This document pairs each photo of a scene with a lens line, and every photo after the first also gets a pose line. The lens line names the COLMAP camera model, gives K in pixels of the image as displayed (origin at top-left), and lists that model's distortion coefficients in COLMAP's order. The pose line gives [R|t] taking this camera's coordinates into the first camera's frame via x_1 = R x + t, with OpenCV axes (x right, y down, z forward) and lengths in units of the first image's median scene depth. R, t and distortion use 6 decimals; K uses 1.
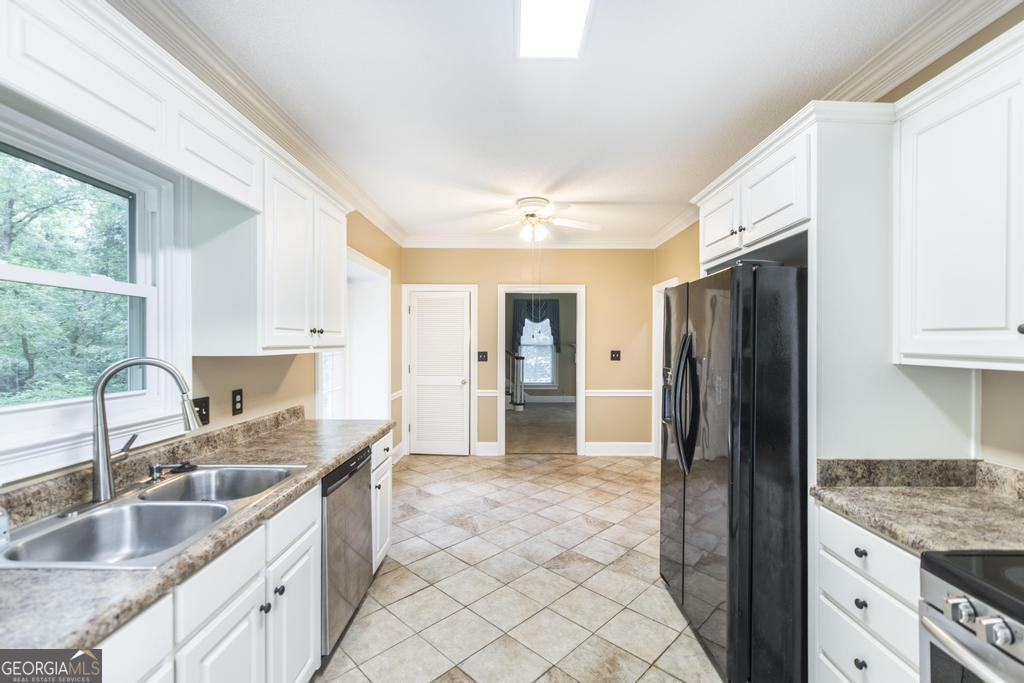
lens RADIAL K [[451.6, 0, 513.0], [0, 451.6, 344.8], [0, 0, 1]] dist [0.003025, 0.000426]
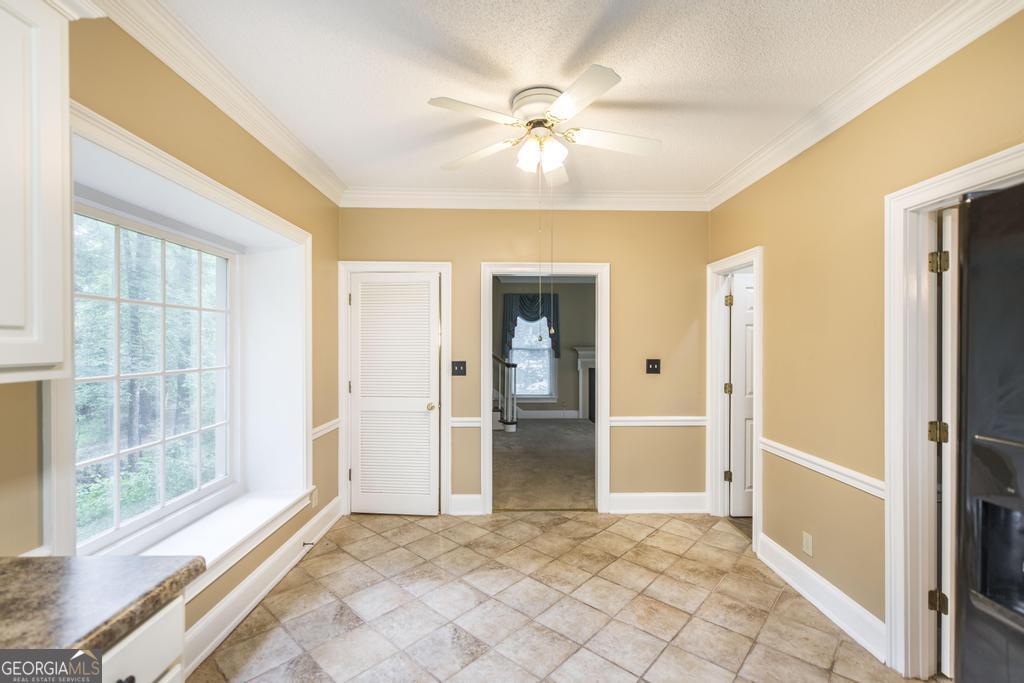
lens RADIAL K [[451.6, 0, 512.7], [0, 451.6, 344.0], [0, 0, 1]] dist [0.003025, 0.000426]
pose [[0.999701, -0.001525, 0.024409, -0.002926], [0.001666, 0.999982, -0.005759, -0.006800], [-0.024400, 0.005798, 0.999685, 0.320493]]
